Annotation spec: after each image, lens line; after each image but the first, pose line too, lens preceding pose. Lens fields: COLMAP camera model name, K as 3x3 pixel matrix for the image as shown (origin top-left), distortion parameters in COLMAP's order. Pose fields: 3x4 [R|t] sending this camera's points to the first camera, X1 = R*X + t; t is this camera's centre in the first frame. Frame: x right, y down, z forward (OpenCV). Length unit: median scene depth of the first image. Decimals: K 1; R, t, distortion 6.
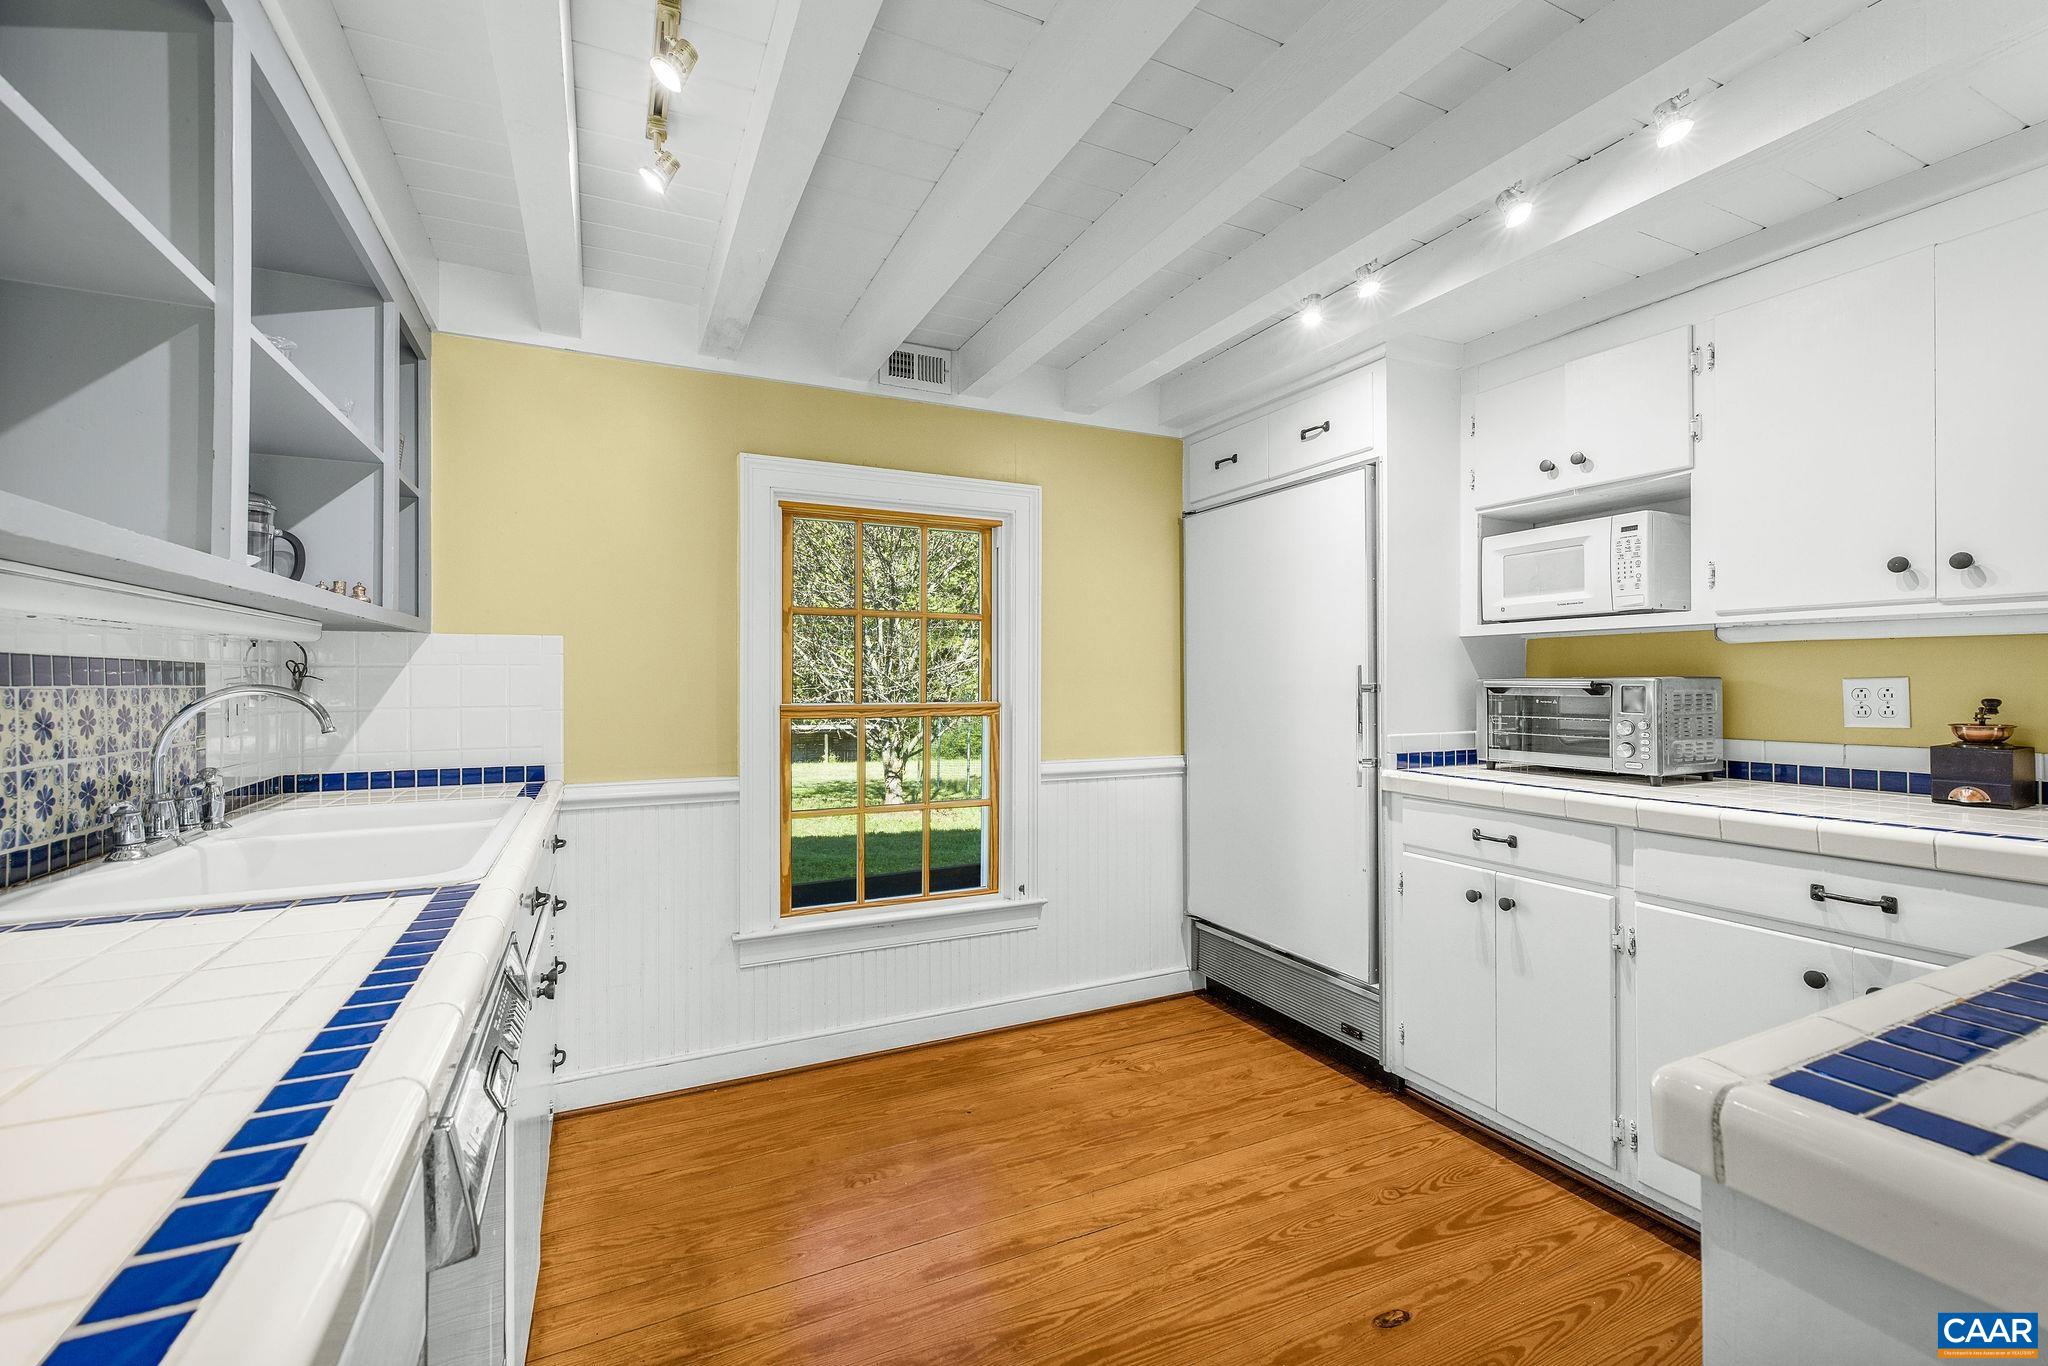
lens RADIAL K [[861.1, 0, 1023.2], [0, 861.1, 689.4], [0, 0, 1]] dist [0.000523, -0.000348]
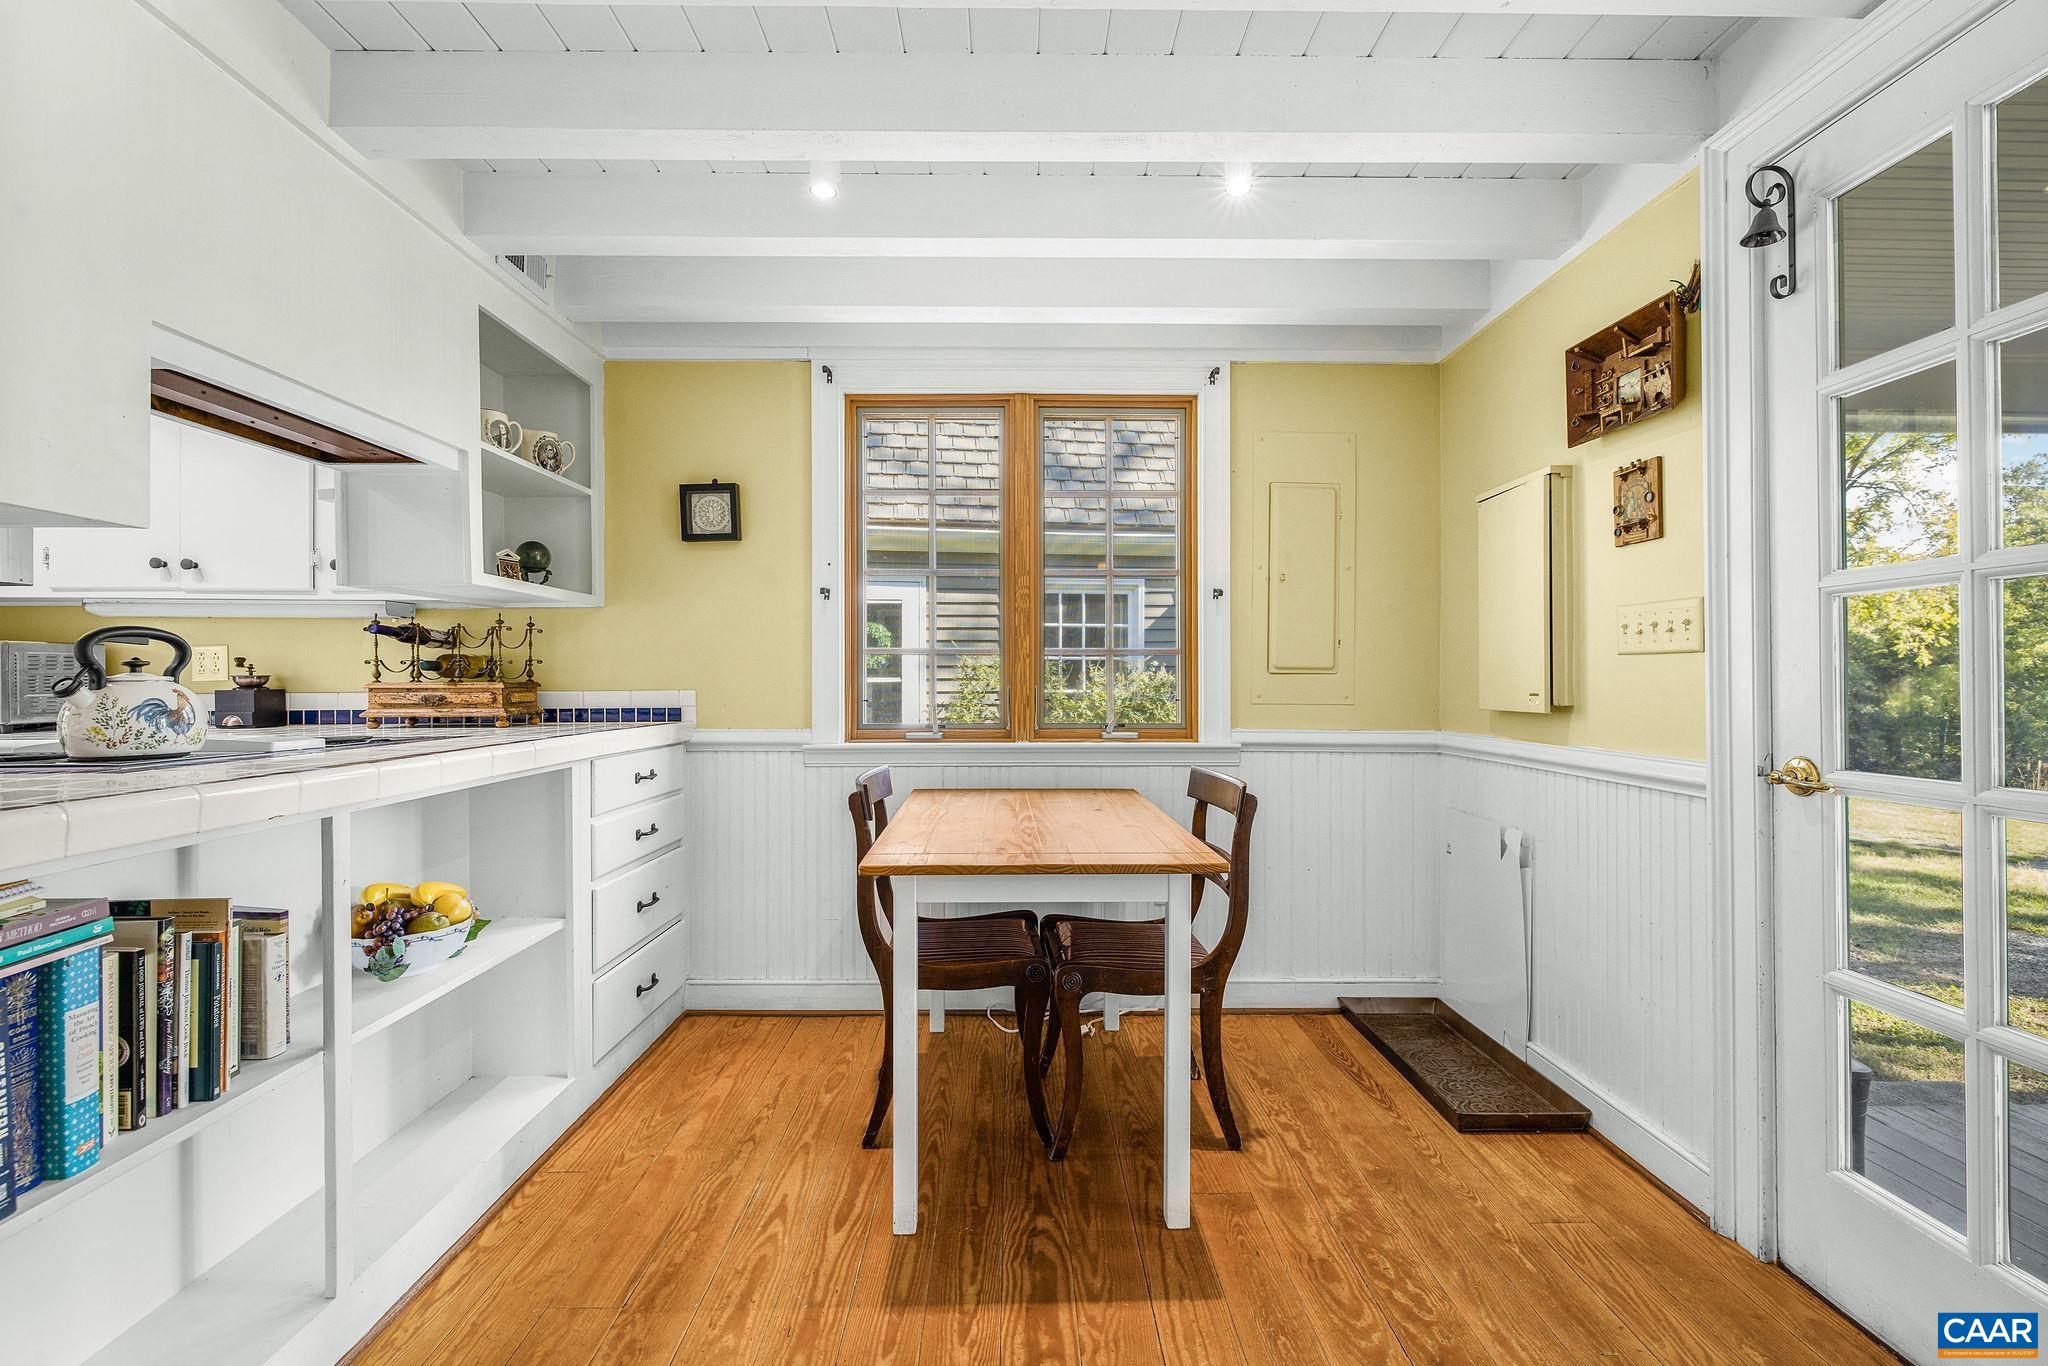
lens RADIAL K [[861.1, 0, 1025.0], [0, 861.1, 682.7], [0, 0, 1]] dist [0.000523, -0.000348]
pose [[0.419924, -0.002247, 0.907557, 0.232706], [0.010035, 0.999947, -0.002167, 0.055093], [-0.907504, 0.010017, 0.419924, -0.690362]]
